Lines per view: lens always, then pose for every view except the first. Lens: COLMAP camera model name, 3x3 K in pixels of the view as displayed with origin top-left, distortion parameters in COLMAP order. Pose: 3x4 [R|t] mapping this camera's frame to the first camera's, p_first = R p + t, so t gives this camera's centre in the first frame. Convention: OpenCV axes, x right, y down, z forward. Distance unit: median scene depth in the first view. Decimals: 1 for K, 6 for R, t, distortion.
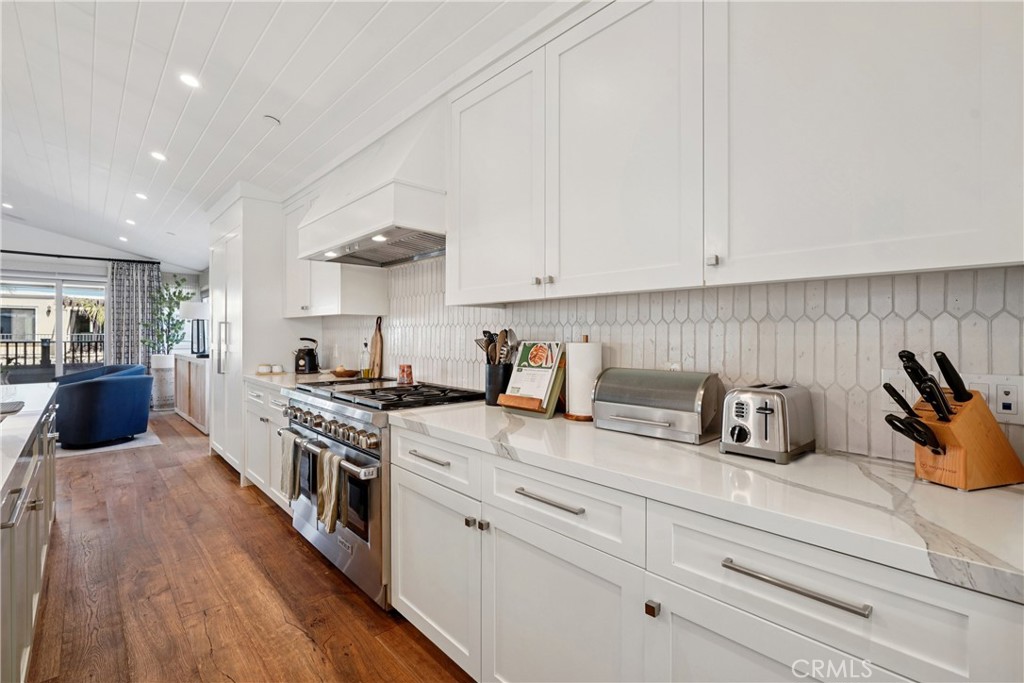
lens RADIAL K [[466.3, 0, 514.1], [0, 466.3, 335.4], [0, 0, 1]] dist [-0.006934, -0.000059]
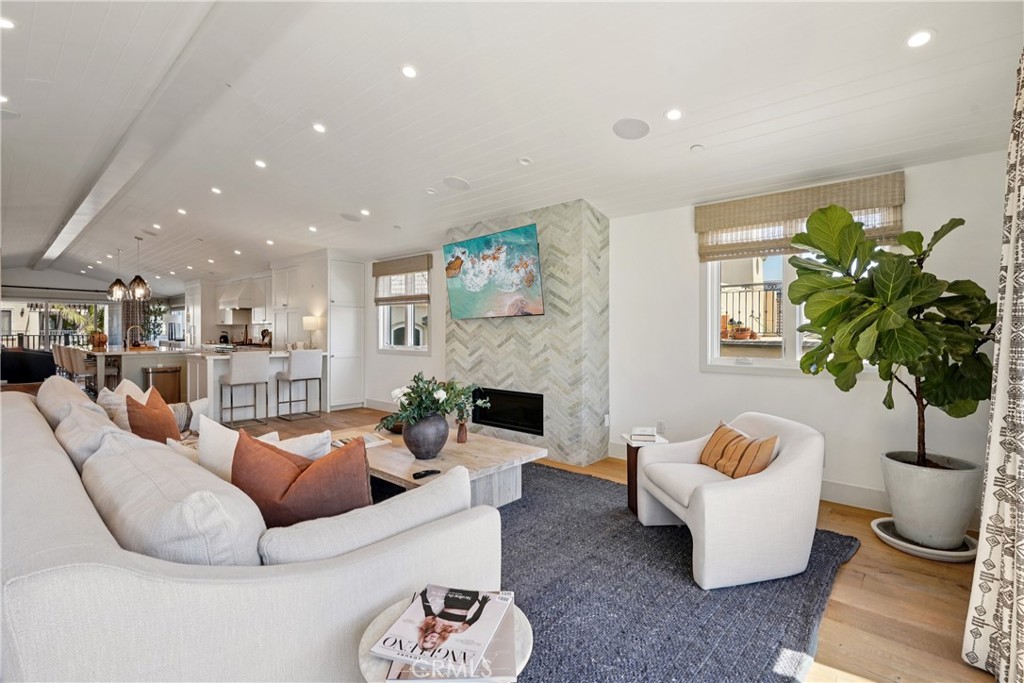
lens RADIAL K [[468.0, 0, 513.6], [0, 468.0, 330.8], [0, 0, 1]] dist [-0.003851, -0.000149]
pose [[0.995372, -0.001287, 0.096086, 1.476777], [0.001480, 0.999997, -0.001932, 0.013474], [-0.096083, 0.002066, 0.995371, -2.854385]]
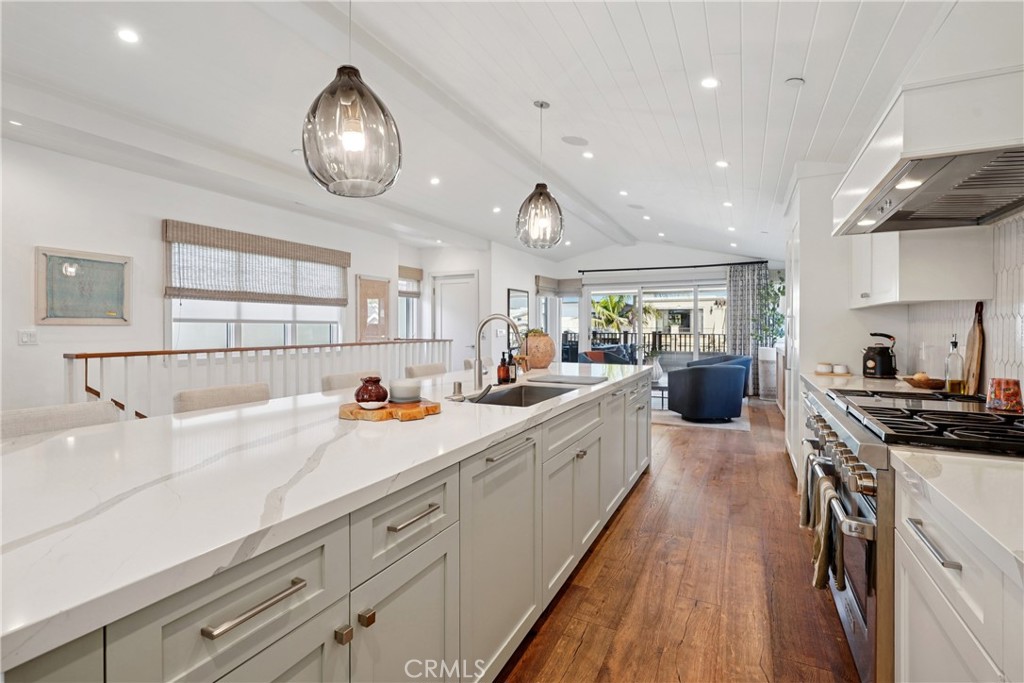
lens RADIAL K [[471.5, 0, 512.1], [0, 471.5, 329.3], [0, 0, 1]] dist [-0.003945, 0.000075]
pose [[0.355335, 0.002420, -0.934736, 0.109326], [-0.002931, 0.999995, 0.001475, -0.000543], [0.934734, 0.002216, 0.355340, 0.185025]]
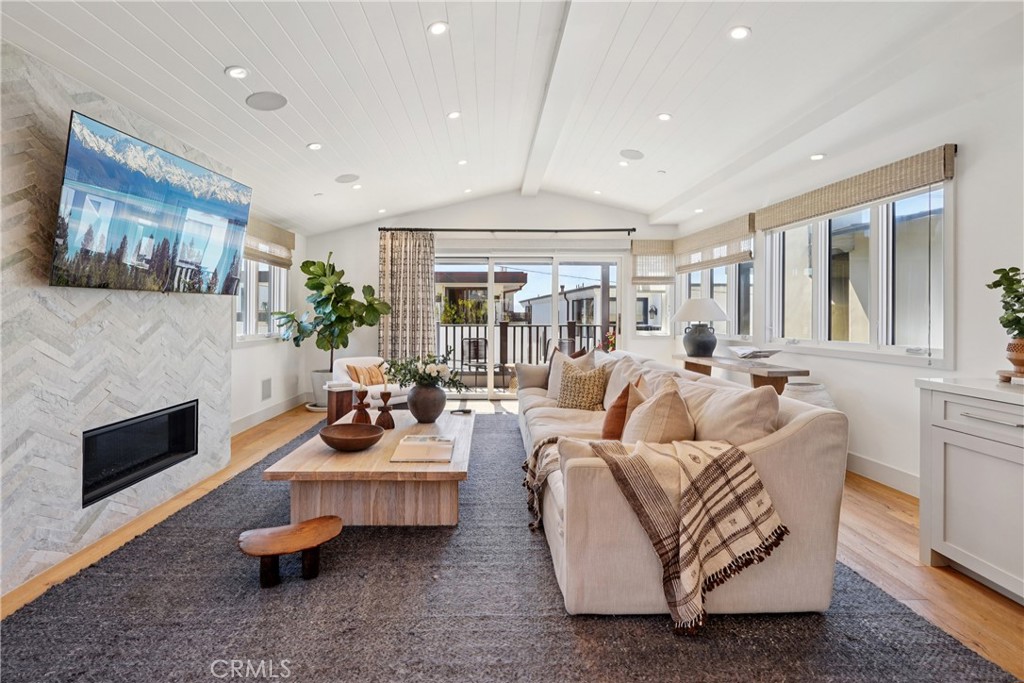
lens RADIAL K [[481.2, 0, 498.0], [0, 481.2, 314.7], [0, 0, 1]] dist [-0.002917, -0.000380]
pose [[-0.744421, -0.002030, 0.667708, 0.340847], [-0.000691, 0.999997, 0.002270, 0.007785], [-0.667710, 0.001228, -0.744420, -0.886176]]
